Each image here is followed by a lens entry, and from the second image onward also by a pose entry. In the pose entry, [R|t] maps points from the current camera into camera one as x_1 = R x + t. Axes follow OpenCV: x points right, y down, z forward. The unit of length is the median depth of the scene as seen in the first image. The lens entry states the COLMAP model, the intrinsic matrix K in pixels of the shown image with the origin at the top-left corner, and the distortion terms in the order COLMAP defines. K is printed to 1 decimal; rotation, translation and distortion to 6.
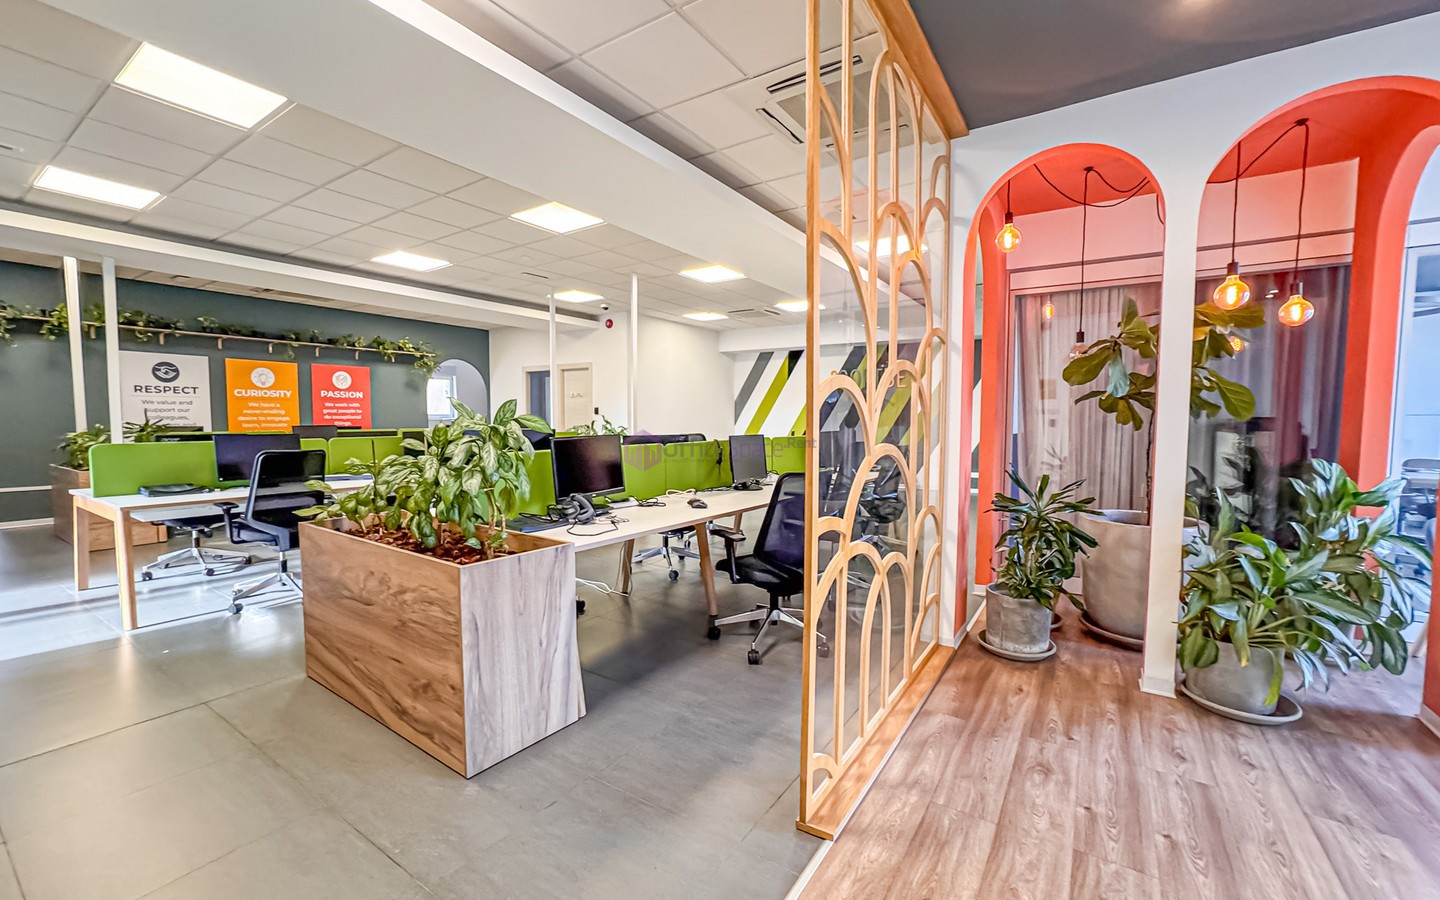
lens RADIAL K [[583.8, 0, 719.6], [0, 583.8, 459.0], [0, 0, 1]] dist [-0.028186, 0.010837]
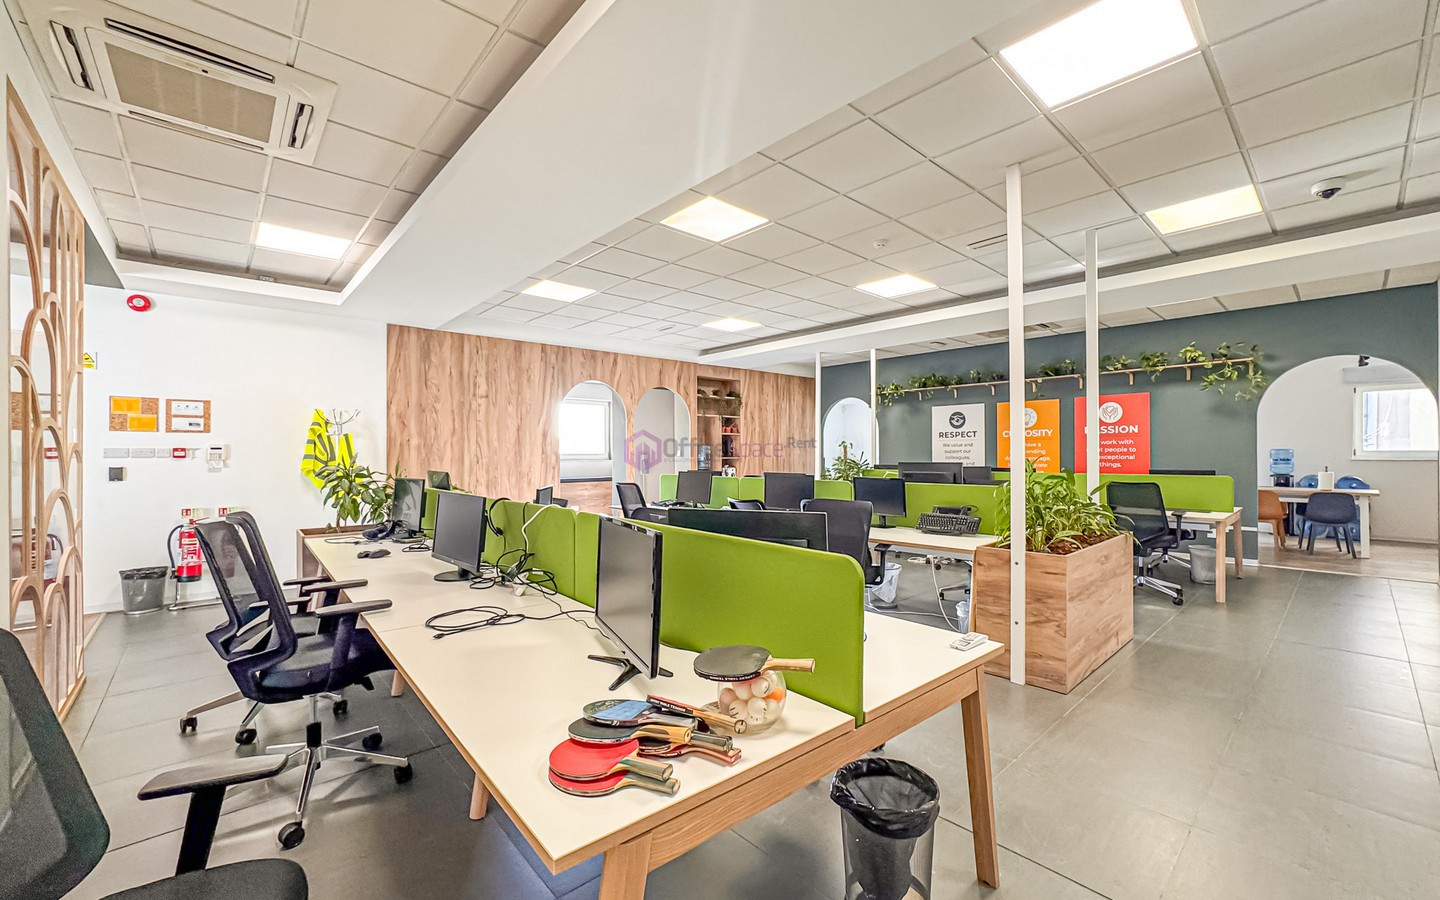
lens RADIAL K [[583.8, 0, 716.0], [0, 583.8, 452.0], [0, 0, 1]] dist [-0.028186, 0.010837]
pose [[-0.264555, 0.004379, -0.964361, 0.320086], [-0.057062, 0.998167, 0.020187, -0.070949], [0.962681, 0.060369, -0.263820, 0.743526]]
